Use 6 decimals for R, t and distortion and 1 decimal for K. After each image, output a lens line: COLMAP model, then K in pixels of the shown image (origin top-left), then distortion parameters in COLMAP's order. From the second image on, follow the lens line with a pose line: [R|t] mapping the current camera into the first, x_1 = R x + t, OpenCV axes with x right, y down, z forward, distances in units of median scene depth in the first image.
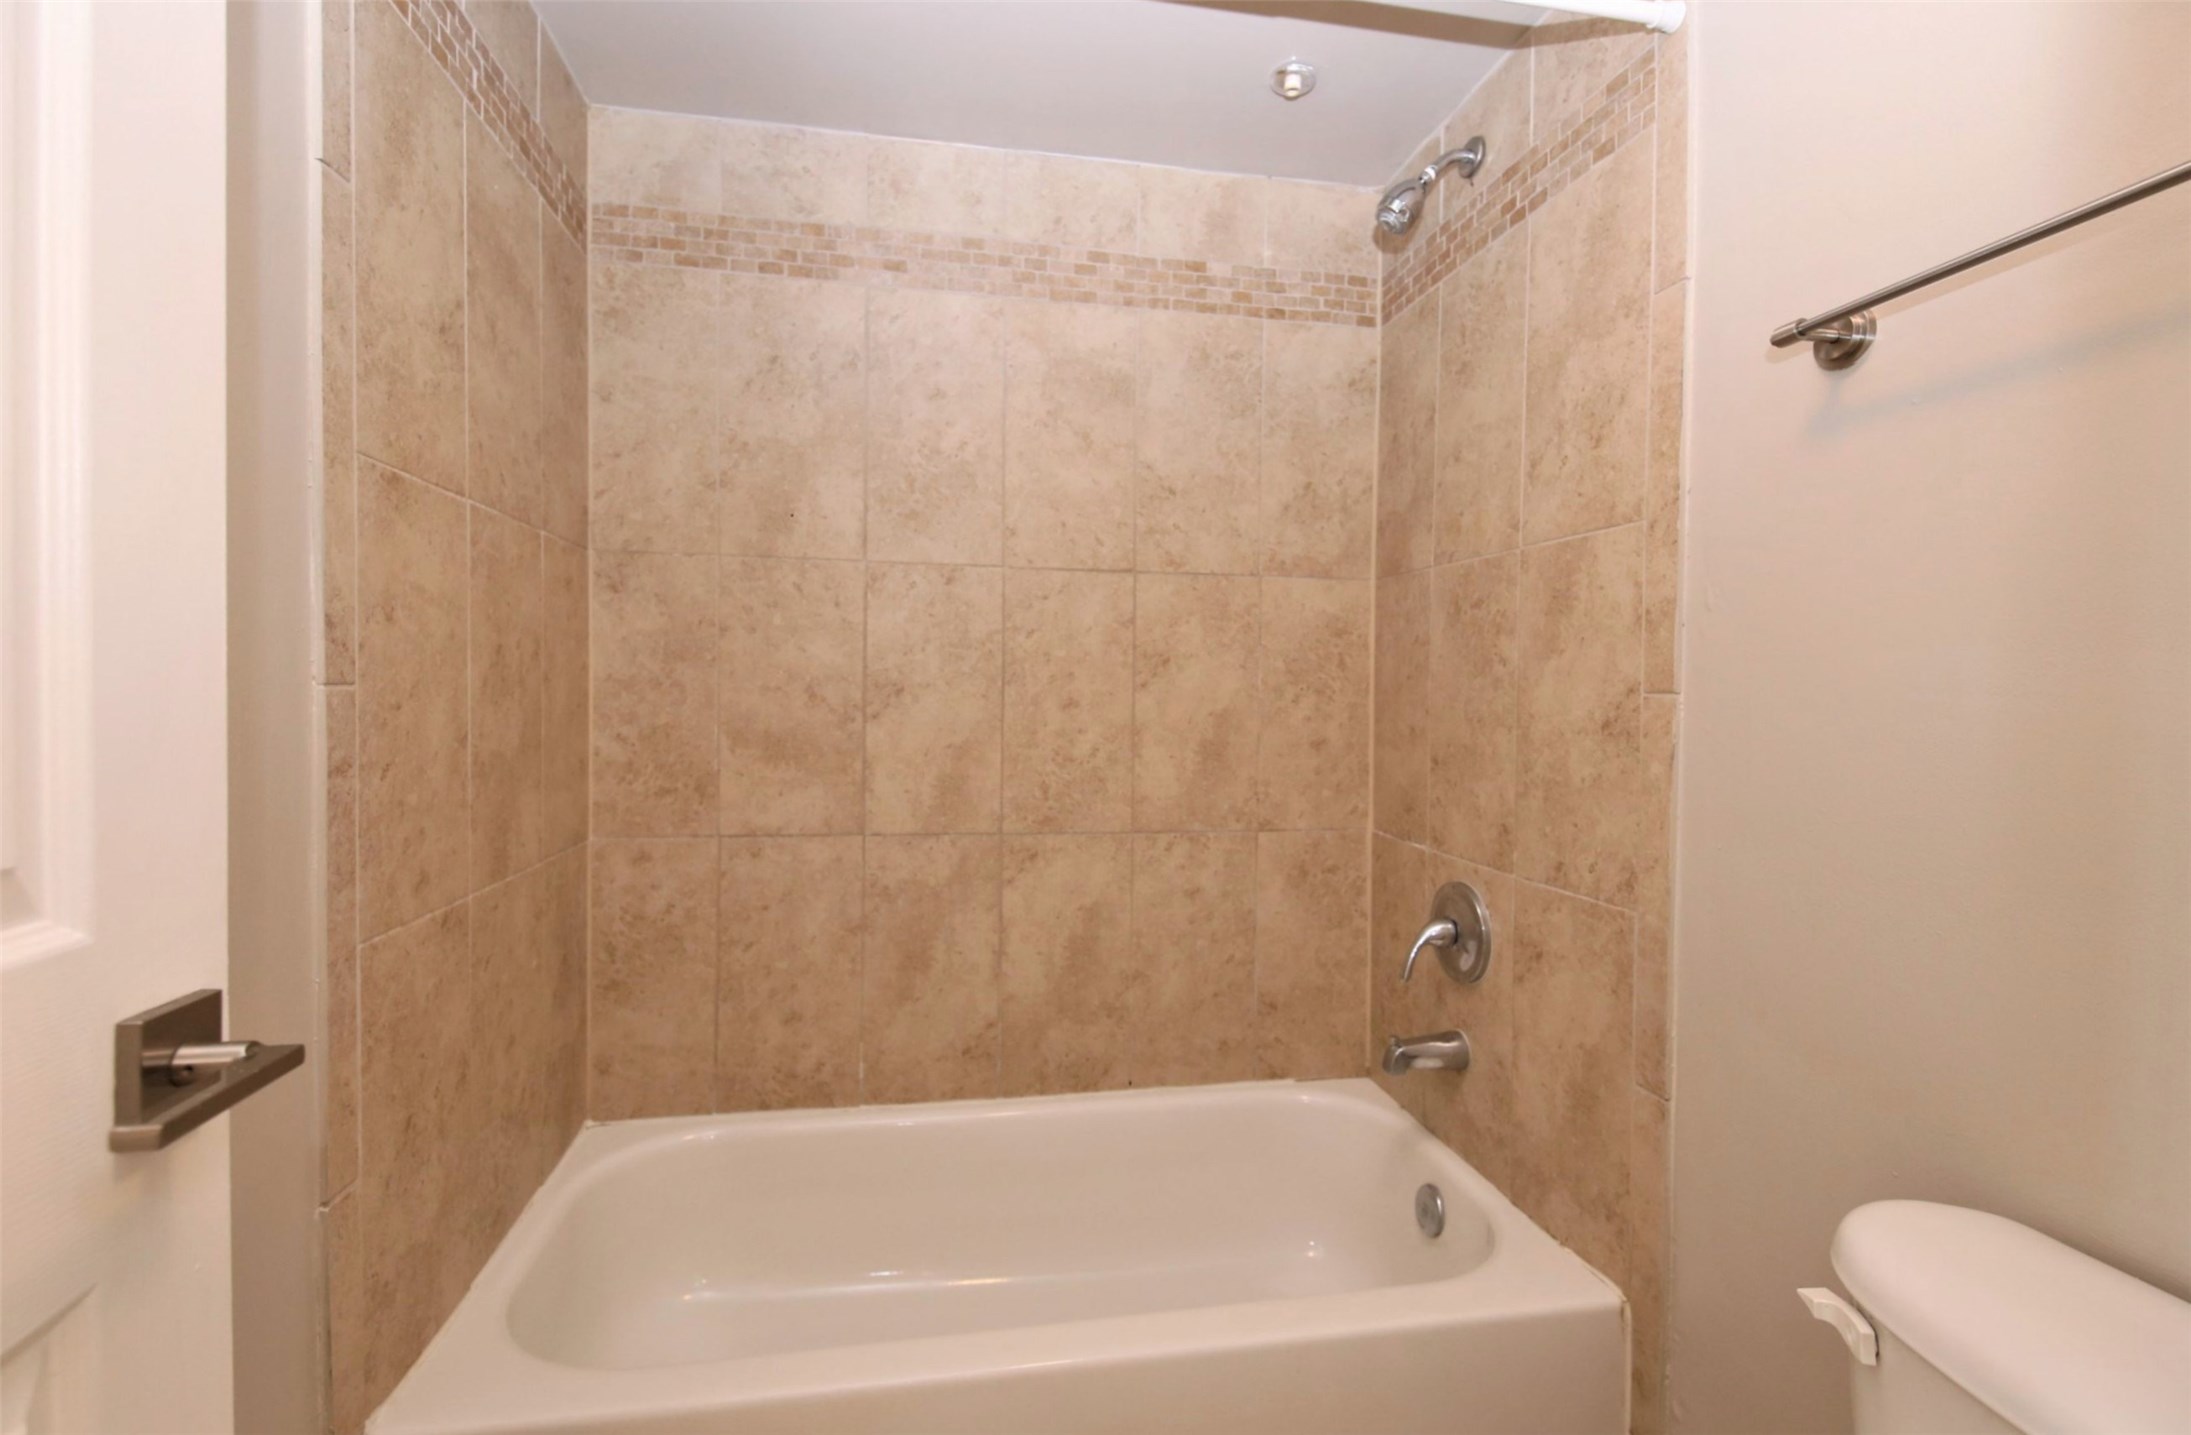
lens RADIAL K [[967.1, 0, 1101.0], [0, 967.1, 707.4], [0, 0, 1]] dist [0.013783, -0.008951]
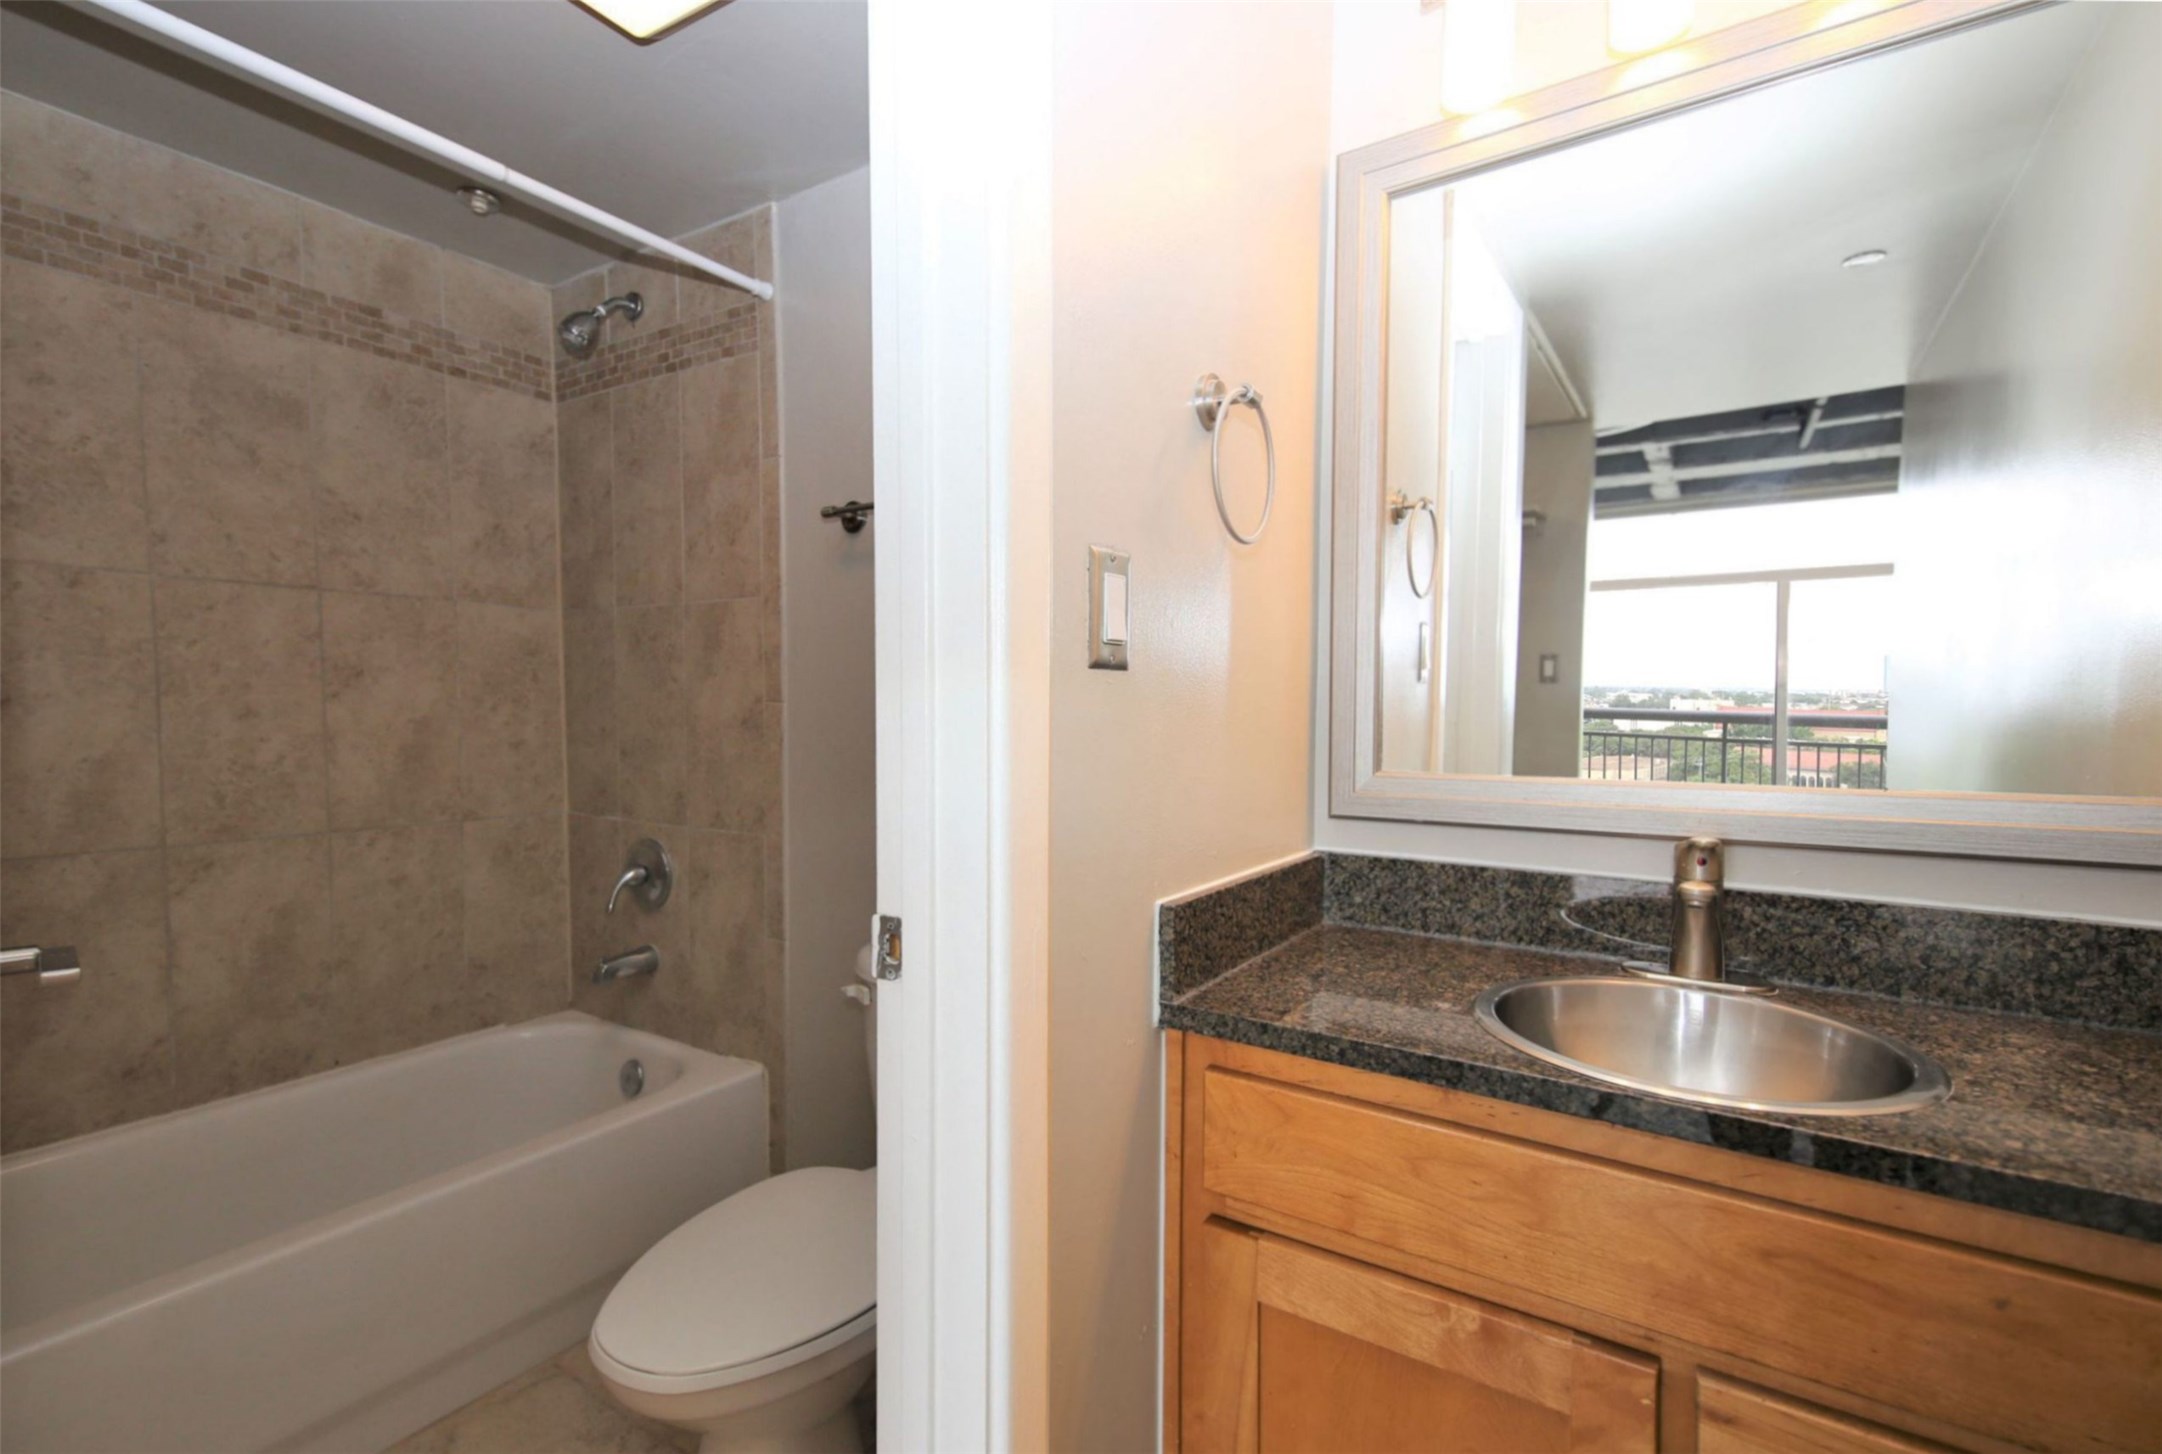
lens RADIAL K [[967.4, 0, 1081.9], [0, 967.4, 756.8], [0, 0, 1]] dist [0.031554, -0.000619]
pose [[0.677534, -0.047460, 0.733958, -0.206657], [0.014976, 0.998599, 0.050748, 0.002060], [-0.735339, -0.023392, 0.677296, -0.366091]]
